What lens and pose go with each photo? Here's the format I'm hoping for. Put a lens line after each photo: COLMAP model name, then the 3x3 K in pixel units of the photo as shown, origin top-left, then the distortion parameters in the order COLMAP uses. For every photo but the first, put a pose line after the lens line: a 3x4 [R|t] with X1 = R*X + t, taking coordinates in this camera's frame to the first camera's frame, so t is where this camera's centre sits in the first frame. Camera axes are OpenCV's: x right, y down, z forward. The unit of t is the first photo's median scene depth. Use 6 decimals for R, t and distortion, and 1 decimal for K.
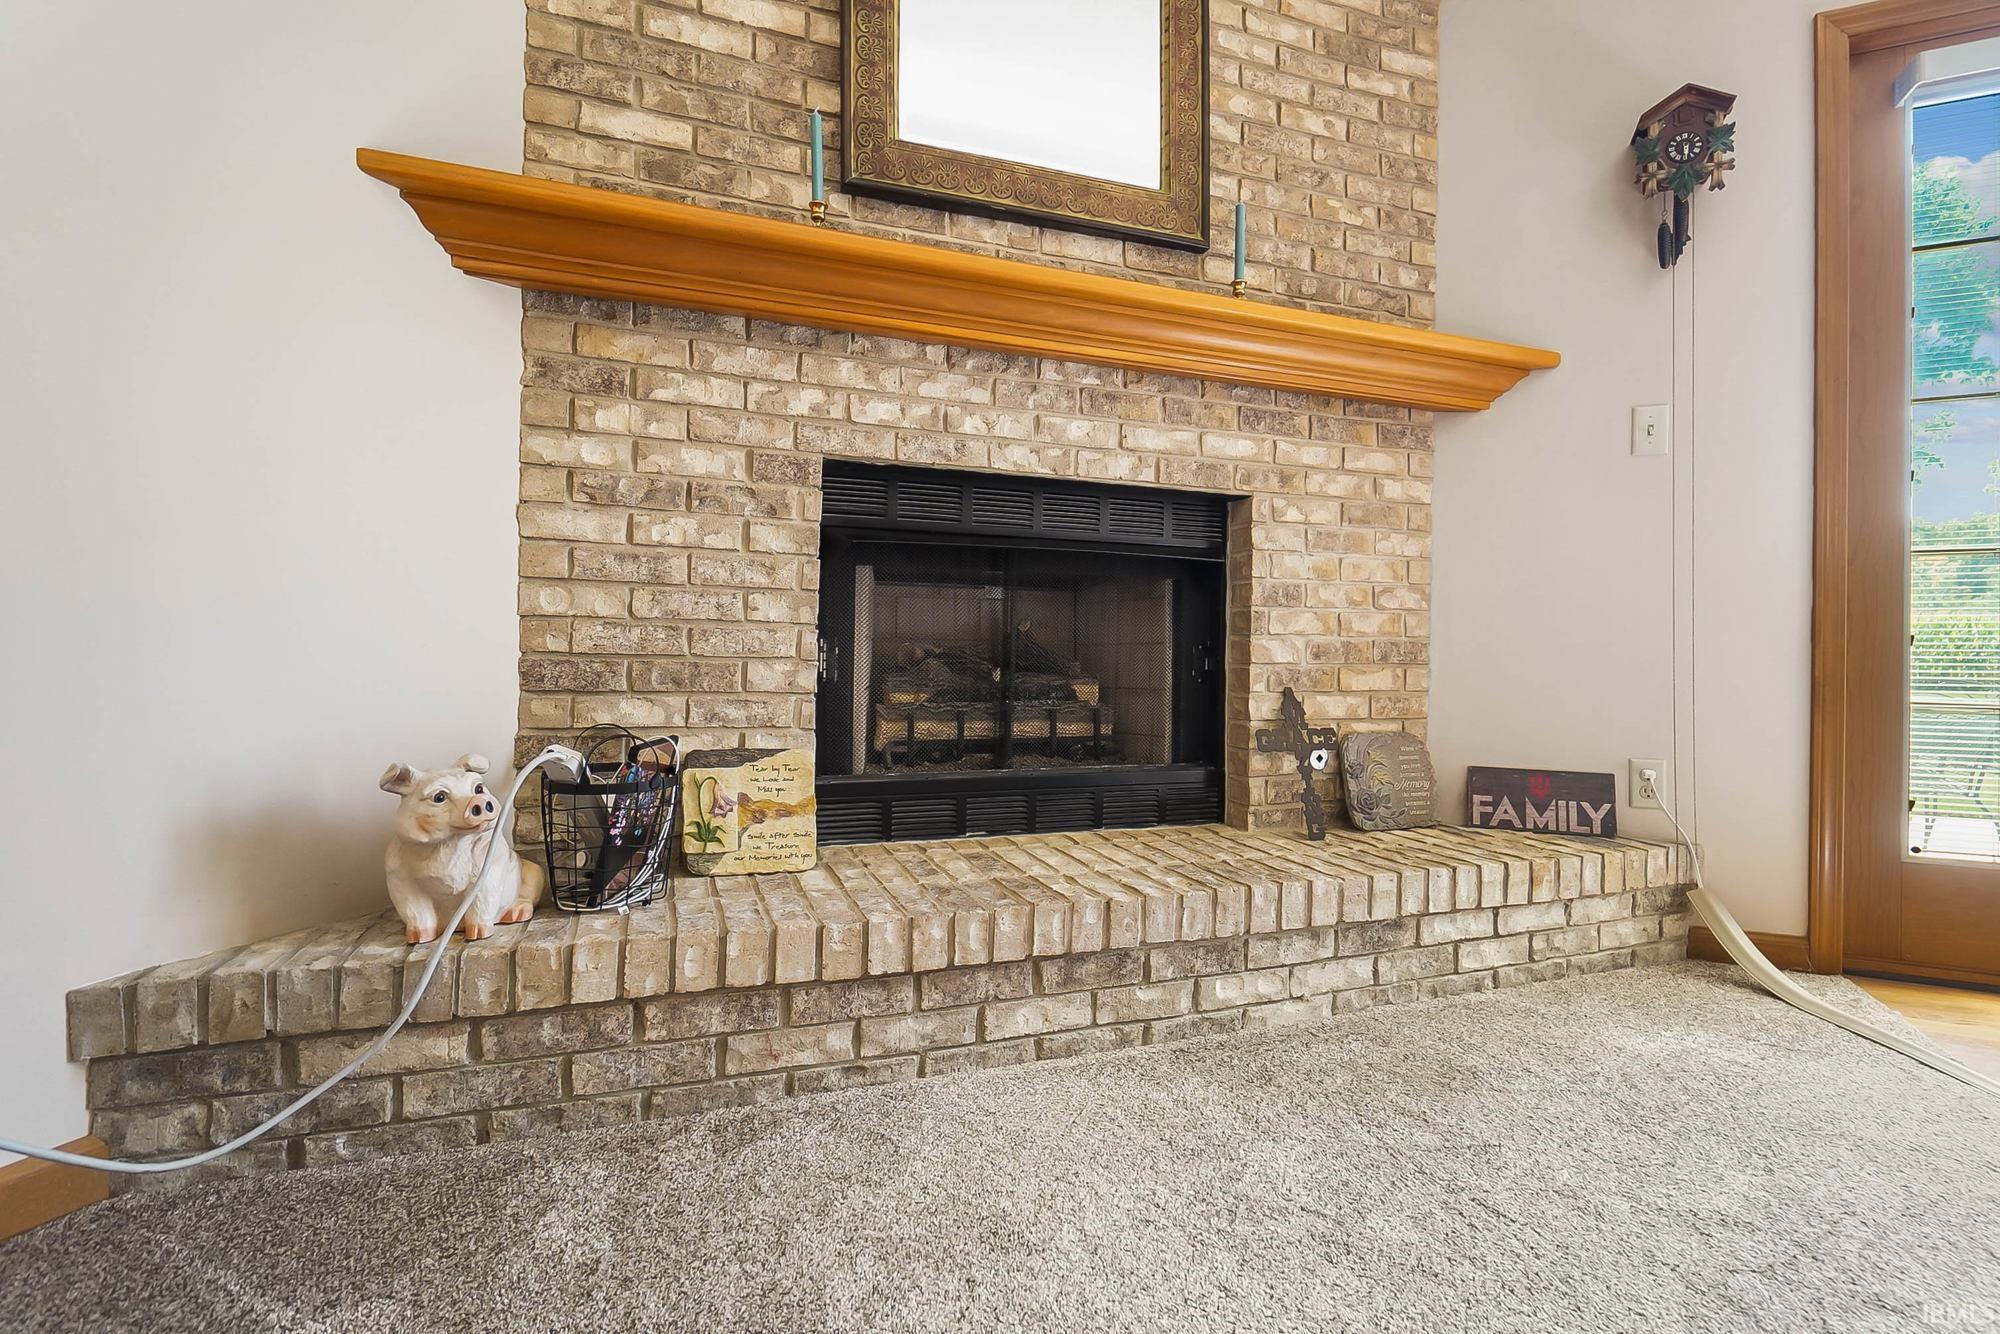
lens RADIAL K [[885.5, 0, 1001.9], [0, 885.5, 654.8], [0, 0, 1]] dist [-0.003698, -0.000025]
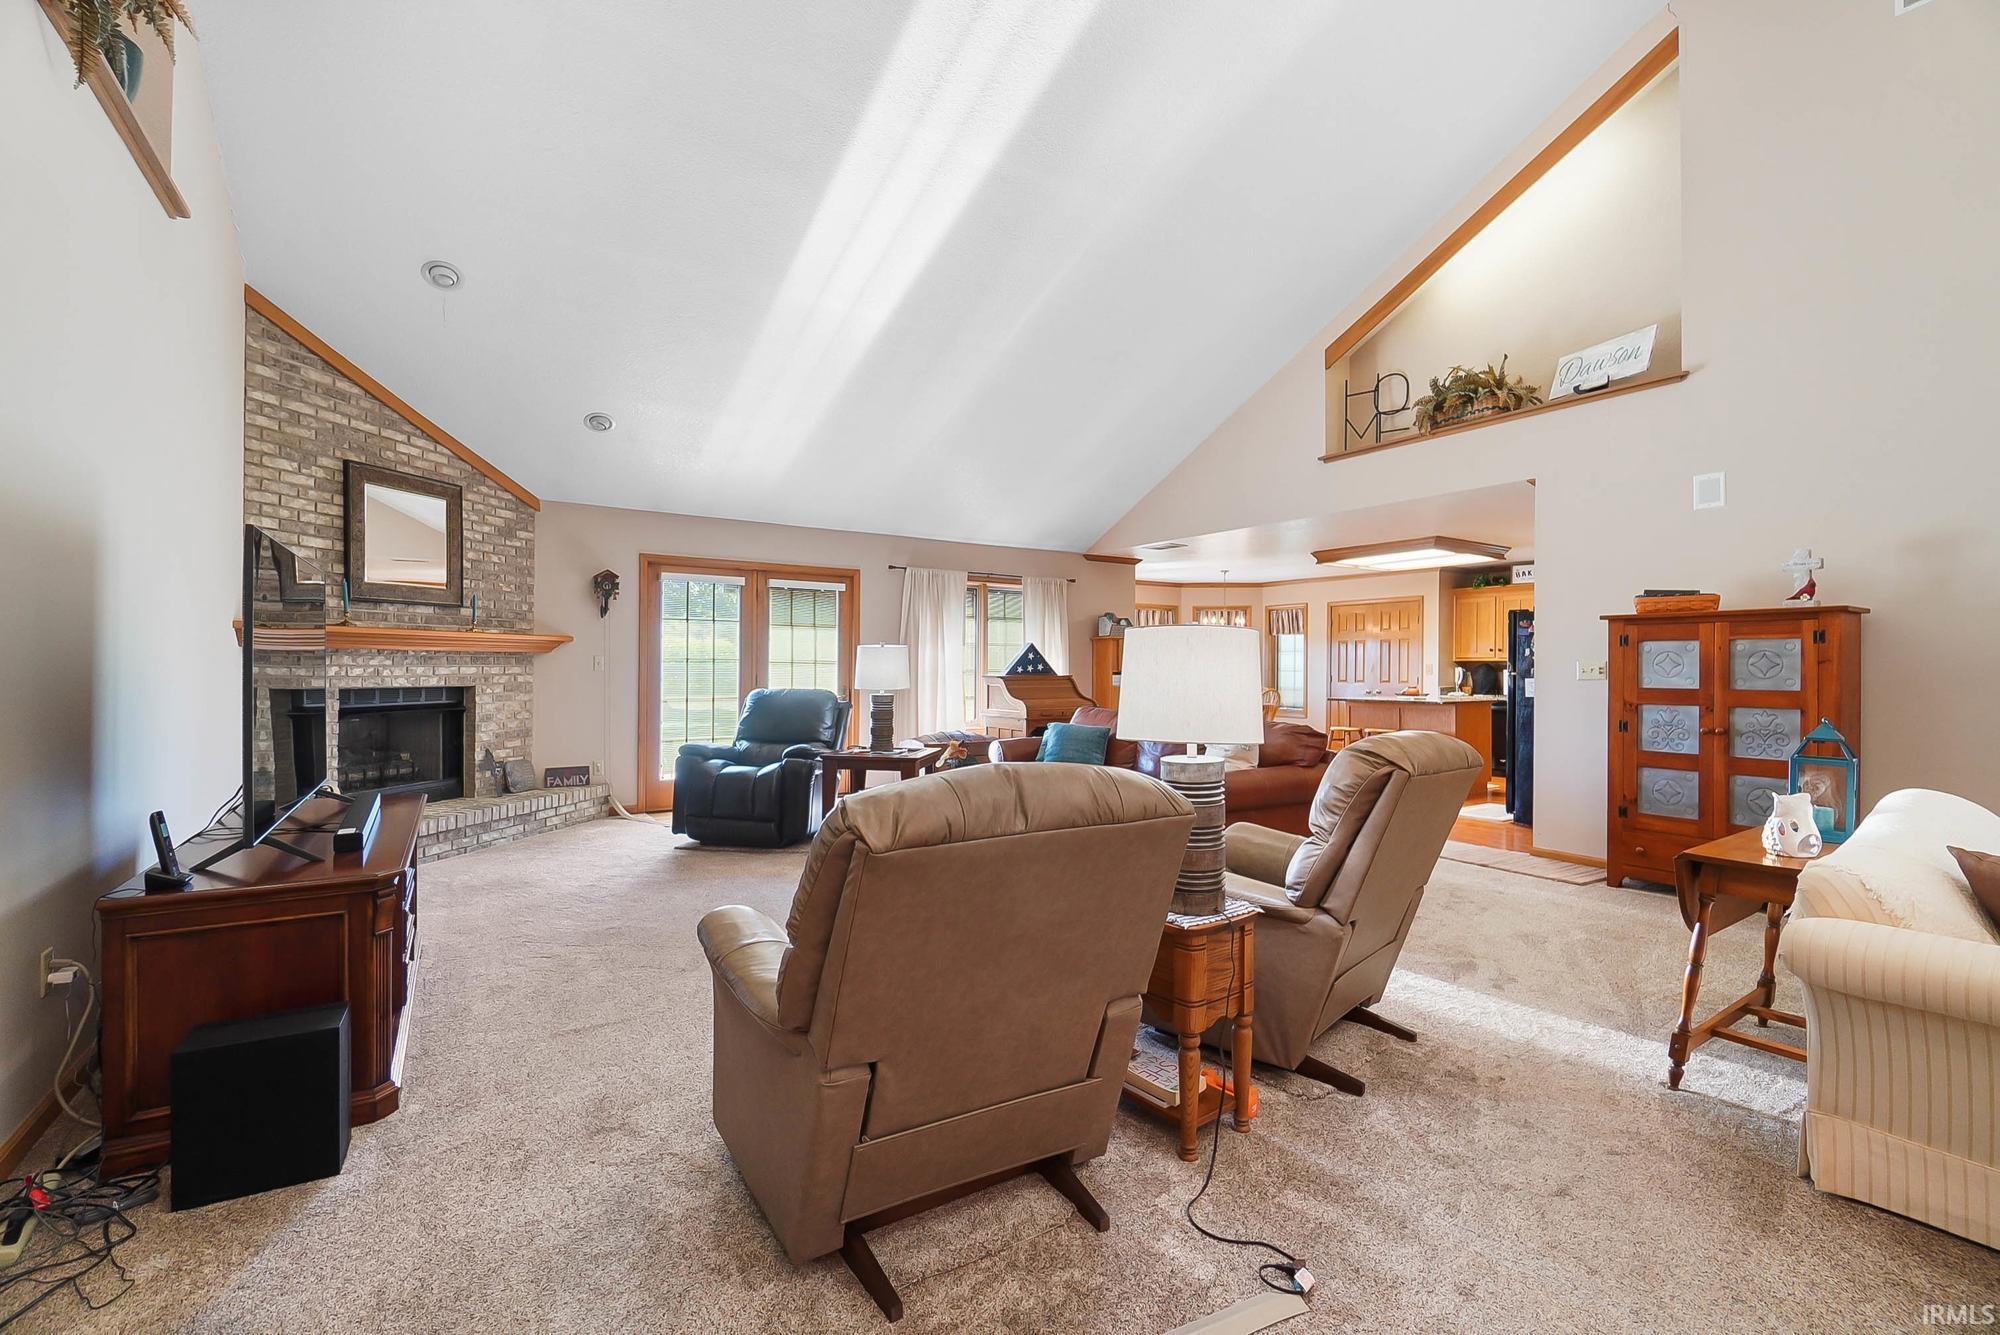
lens RADIAL K [[859.1, 0, 1000.0], [0, 859.1, 667.5], [0, 0, 1]] dist [0.001015, -0.000061]
pose [[0.529093, -0.008369, 0.848523, -1.295178], [-0.002674, 0.999930, 0.011529, -0.291868], [-0.848560, -0.008369, 0.529033, -2.125571]]
